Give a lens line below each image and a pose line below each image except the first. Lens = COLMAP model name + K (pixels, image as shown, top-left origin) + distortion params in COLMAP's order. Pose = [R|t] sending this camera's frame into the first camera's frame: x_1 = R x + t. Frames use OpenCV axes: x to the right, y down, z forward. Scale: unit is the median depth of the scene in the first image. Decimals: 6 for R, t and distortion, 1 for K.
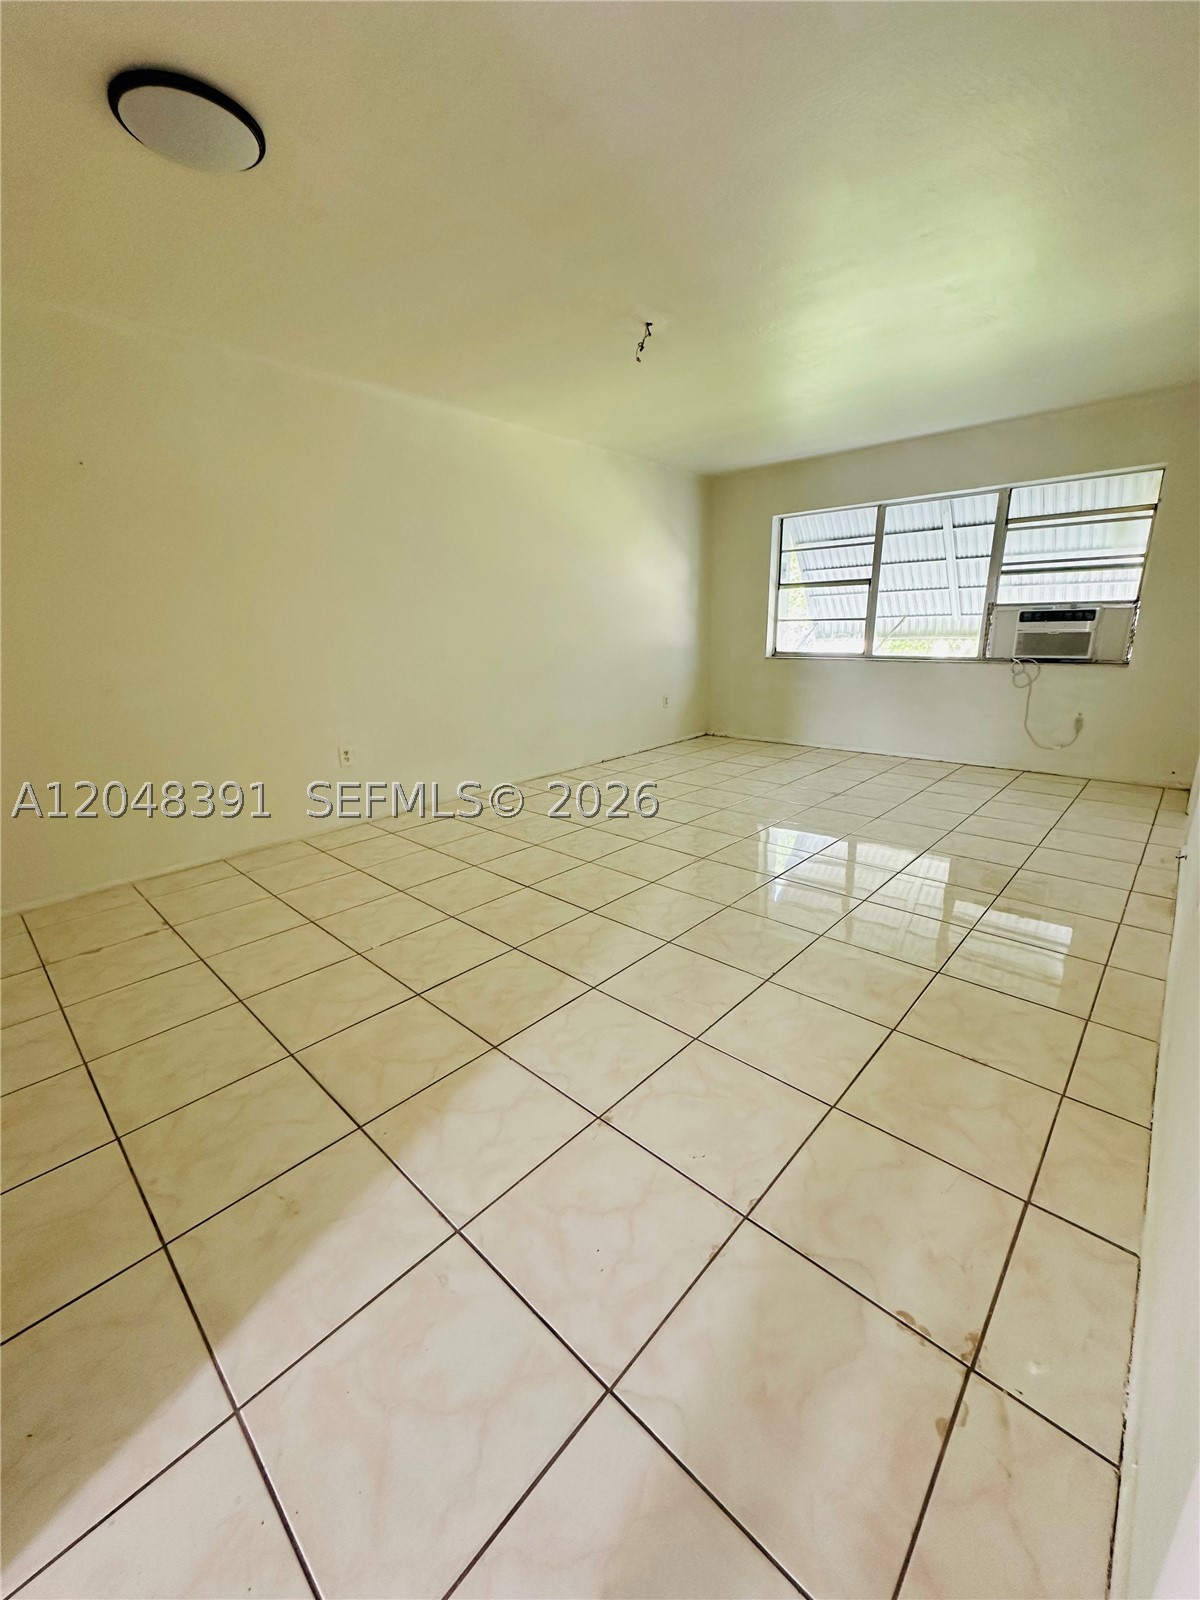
lens RADIAL K [[639.9, 0, 601.0], [0, 639.9, 805.7], [0, 0, 1]] dist [0.005418, 0.000711]
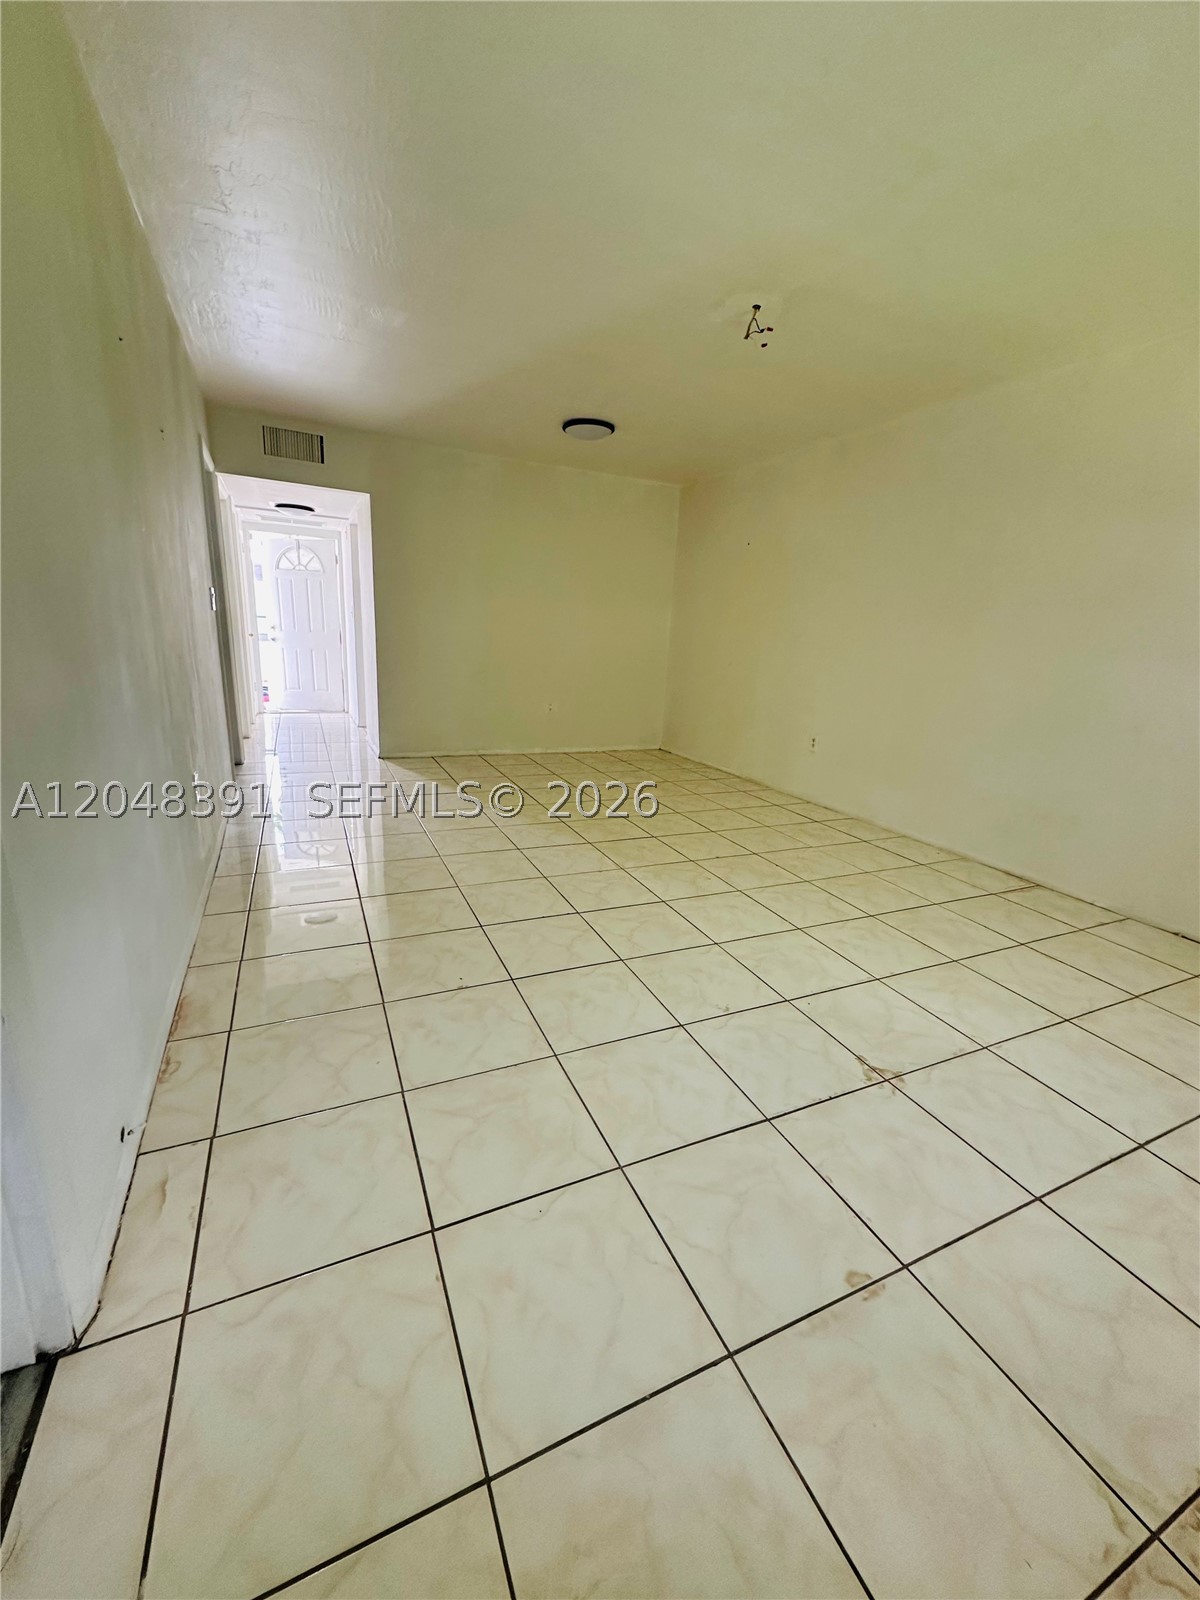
lens RADIAL K [[639.9, 0, 601.1], [0, 639.9, 804.6], [0, 0, 1]] dist [0.005418, 0.000711]
pose [[-0.385103, 0.243885, -0.890065, 0.884461], [-0.299878, 0.879044, 0.370614, -0.308808], [0.872793, 0.409636, -0.265387, 1.037488]]
